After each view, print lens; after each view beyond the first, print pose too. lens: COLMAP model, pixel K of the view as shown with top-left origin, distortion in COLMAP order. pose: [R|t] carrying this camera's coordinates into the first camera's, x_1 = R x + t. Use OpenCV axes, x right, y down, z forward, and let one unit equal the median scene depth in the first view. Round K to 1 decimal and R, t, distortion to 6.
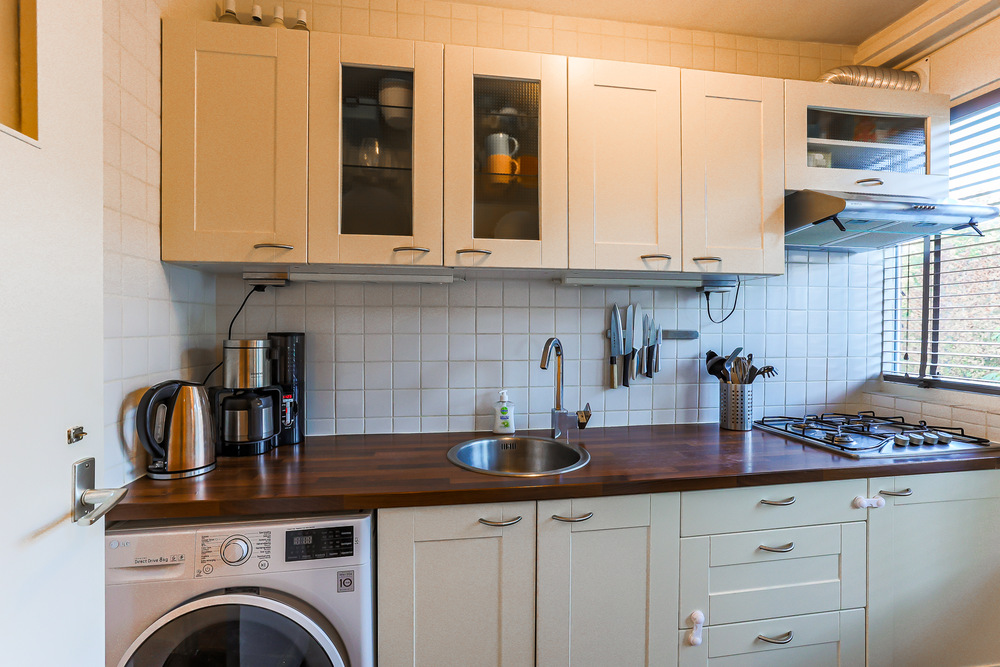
lens RADIAL K [[461.9, 0, 500.0], [0, 461.9, 333.5], [0, 0, 1]] dist [-0.003159, -0.000168]
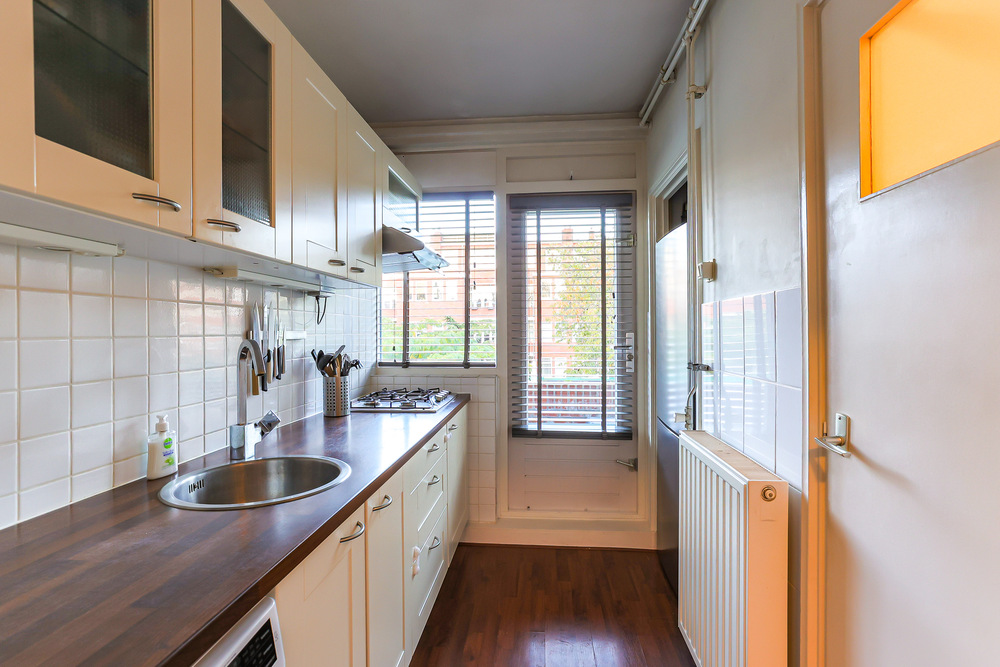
lens RADIAL K [[461.9, 0, 500.0], [0, 461.9, 333.5], [0, 0, 1]] dist [-0.003159, -0.000168]
pose [[0.272512, -0.008256, 0.962117, -0.509340], [0.020990, 0.999776, 0.002634, 0.004937], [-0.961924, 0.019477, 0.272624, 0.287036]]
